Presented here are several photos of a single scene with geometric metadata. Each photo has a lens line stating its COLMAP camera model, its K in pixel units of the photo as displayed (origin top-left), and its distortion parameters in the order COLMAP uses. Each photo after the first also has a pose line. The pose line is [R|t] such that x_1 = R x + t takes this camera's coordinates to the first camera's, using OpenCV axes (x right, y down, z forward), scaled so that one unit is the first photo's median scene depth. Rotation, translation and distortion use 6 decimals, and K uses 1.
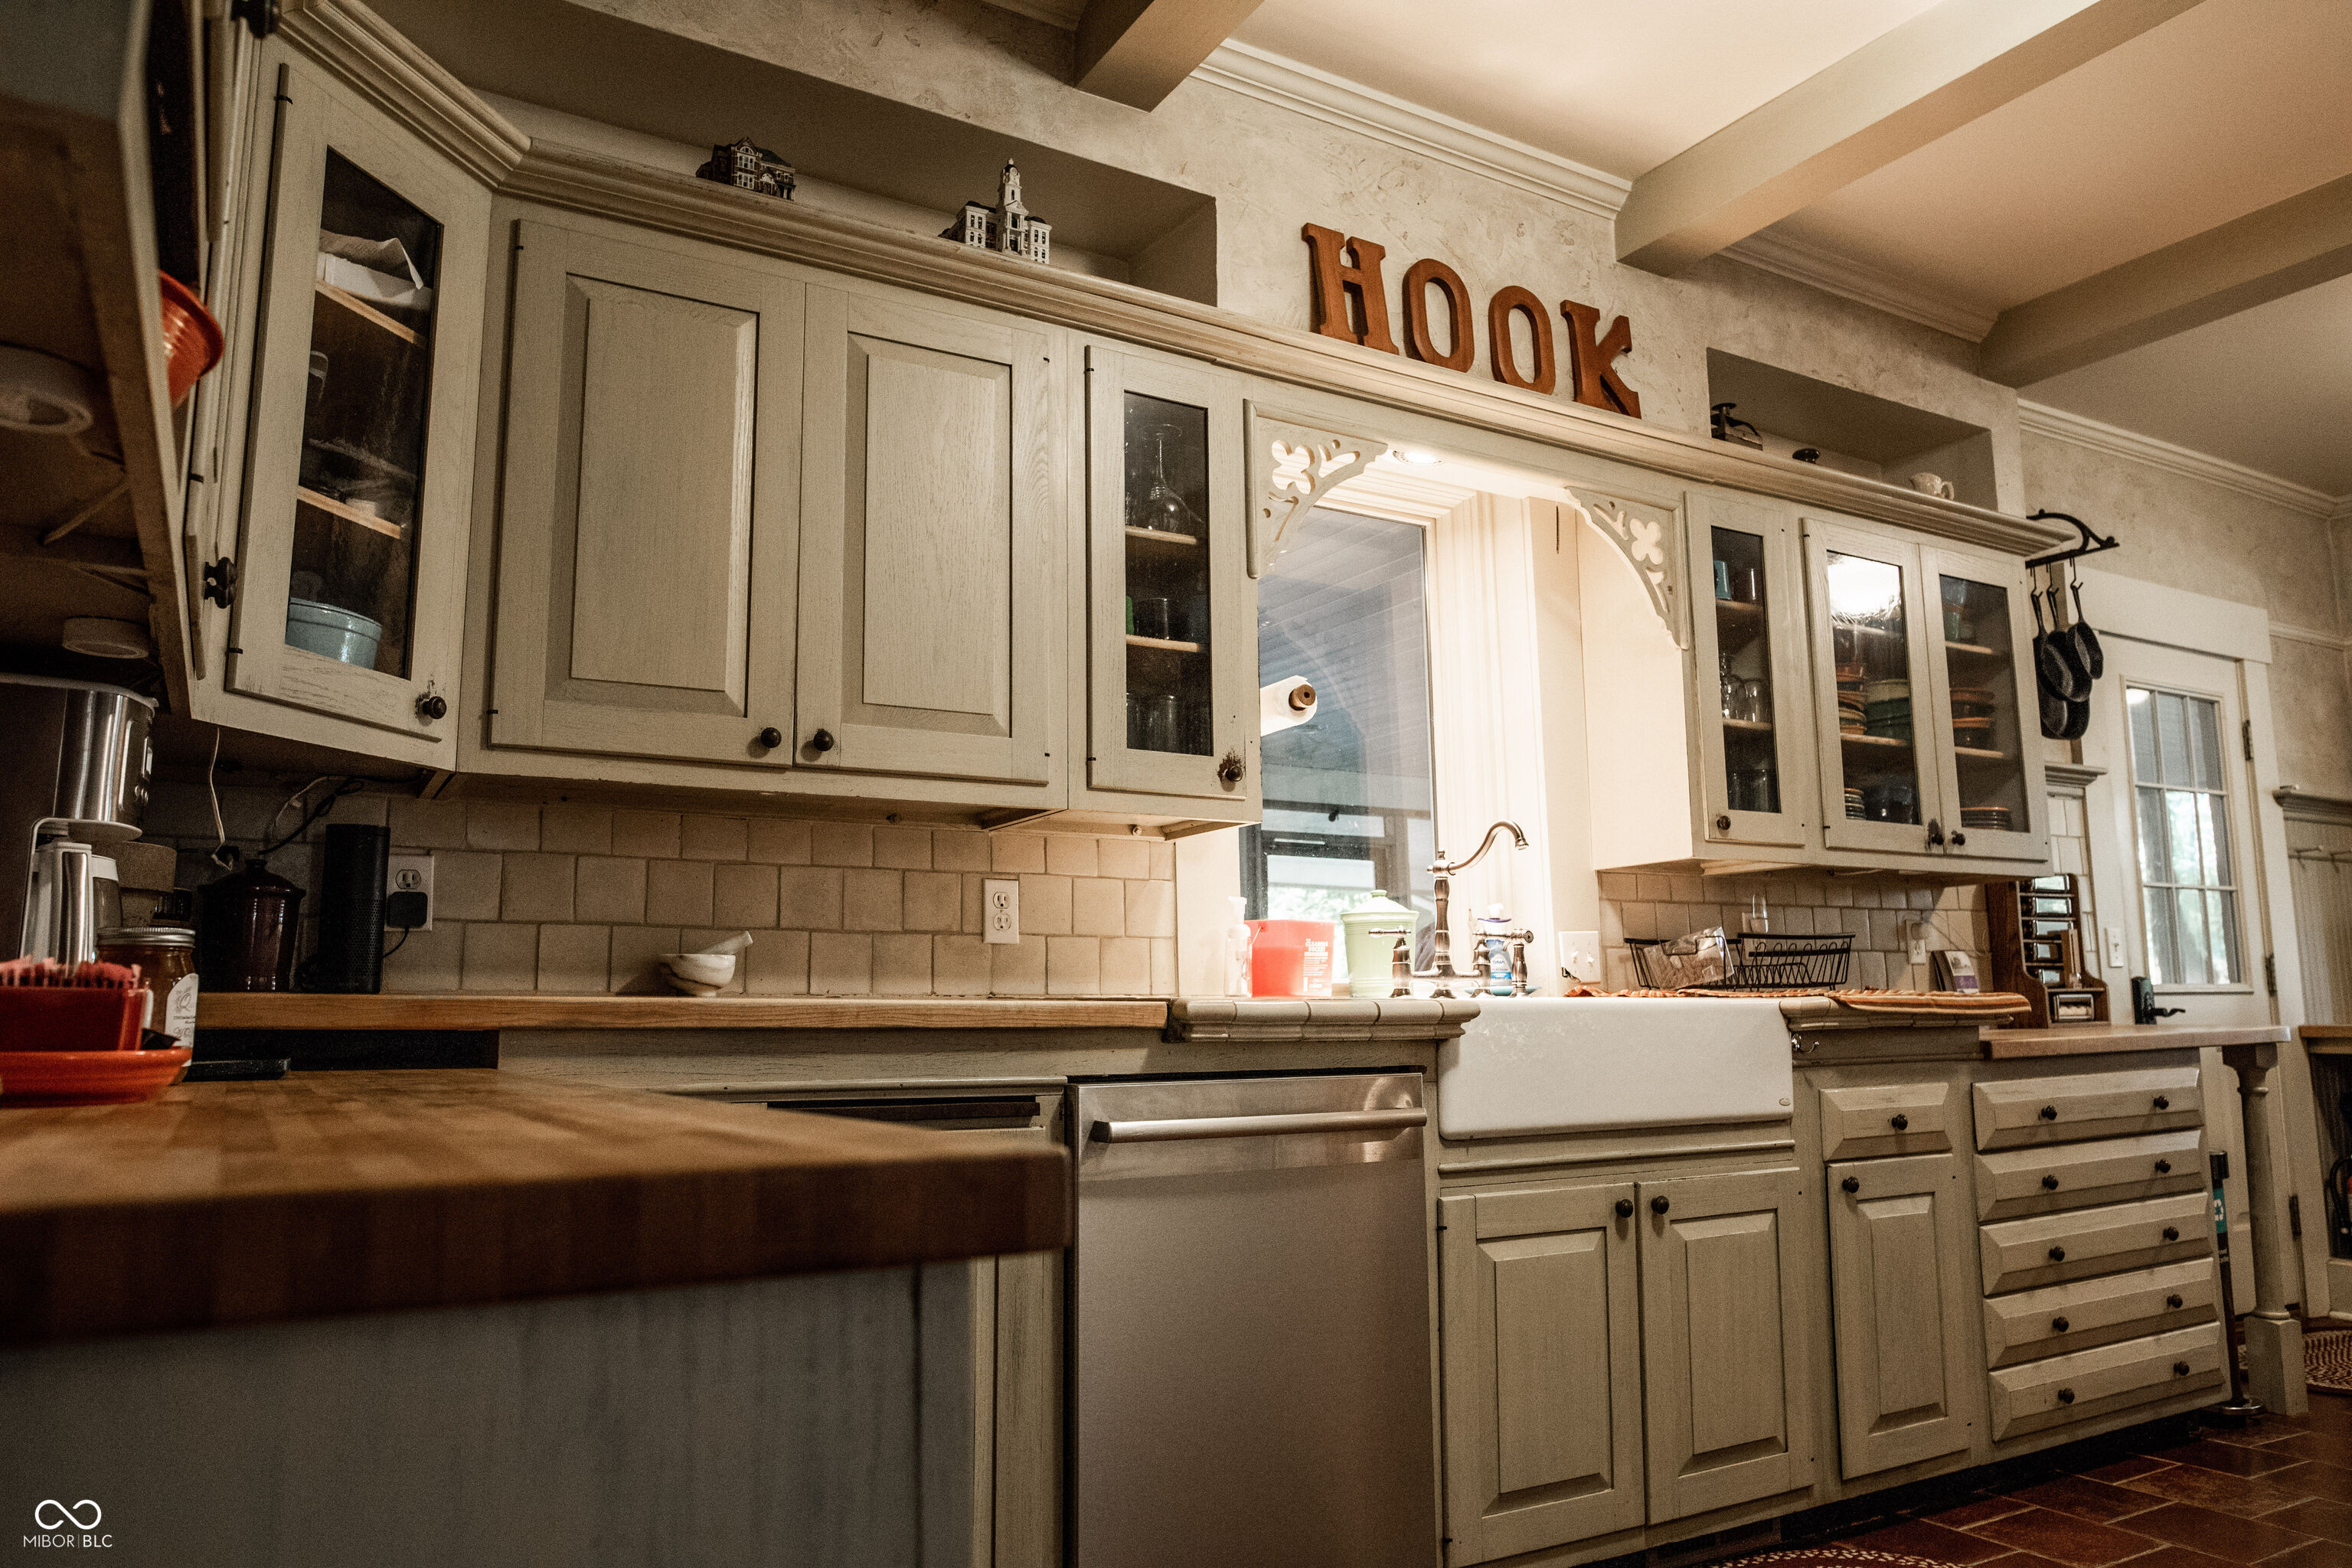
lens RADIAL K [[1629.2, 0, 1189.0], [0, 1629.2, 779.9], [0, 0, 1]] dist [-0.011033, 0.000408]
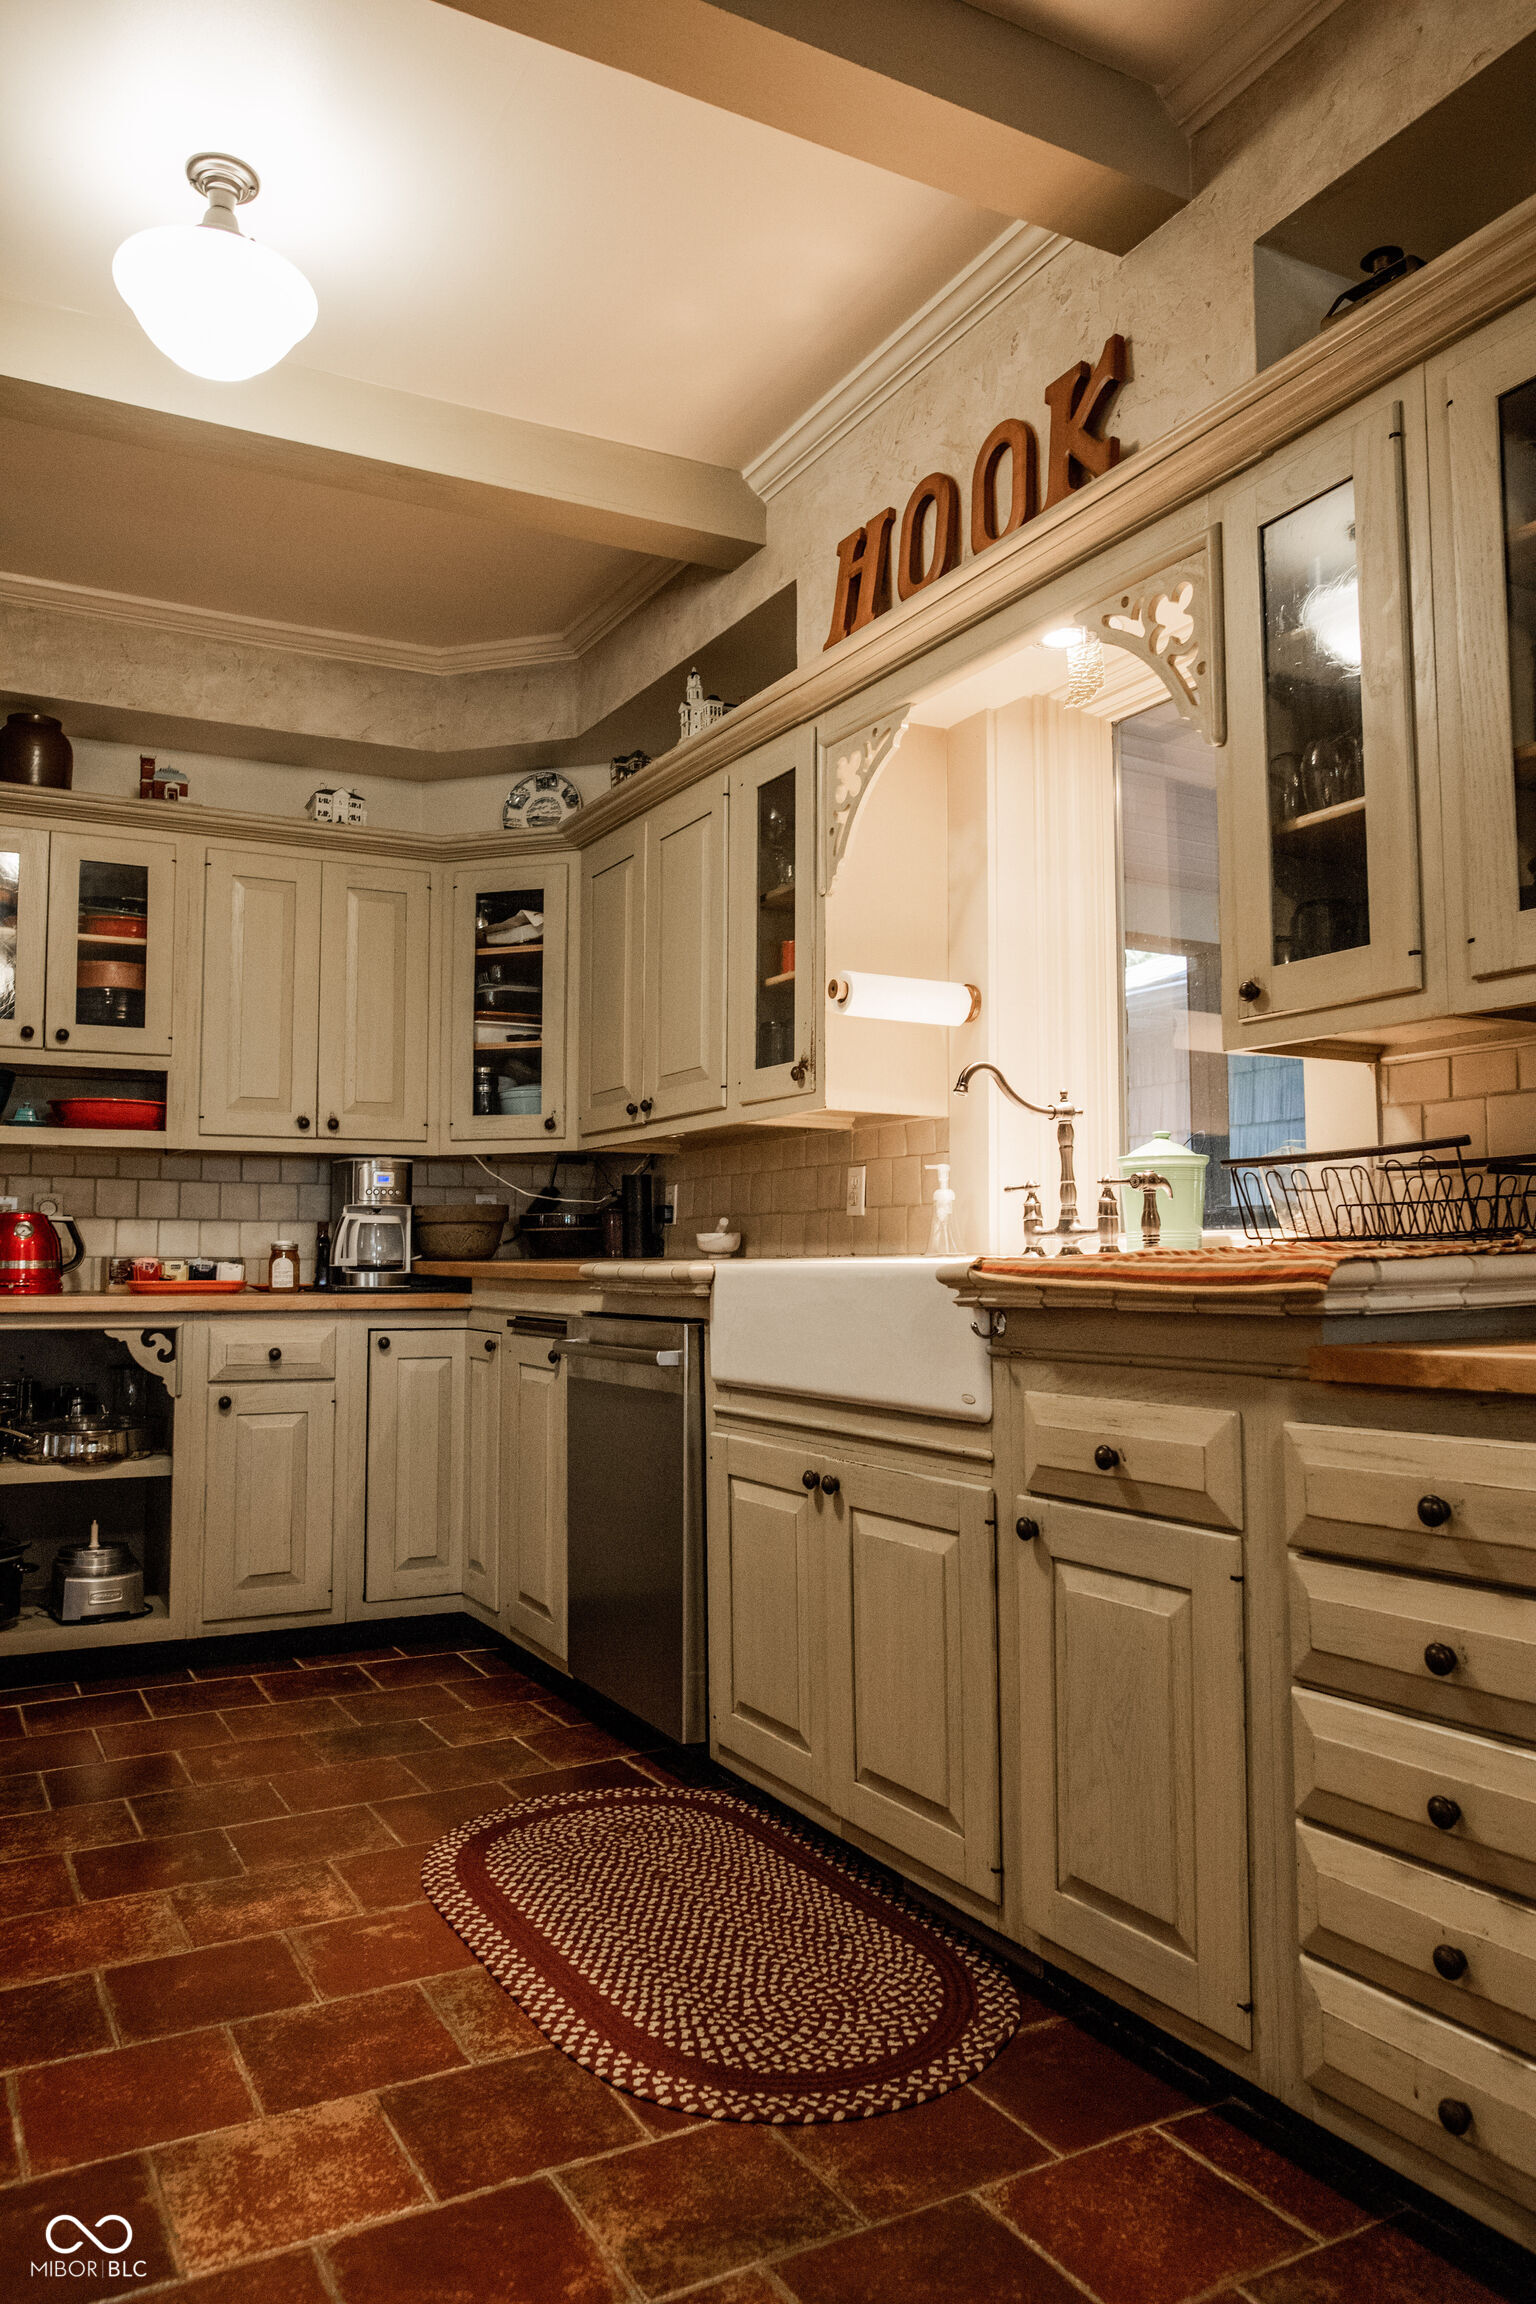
lens RADIAL K [[1596.0, 0, 773.2], [0, 1596.0, 1146.9], [0, 0, 1]] dist [-0.011033, 0.000408]
pose [[-0.038457, -0.061713, -0.997353, 1.053204], [0.148340, 0.986680, -0.066772, 0.110494], [0.988188, -0.150515, -0.028790, 0.889487]]
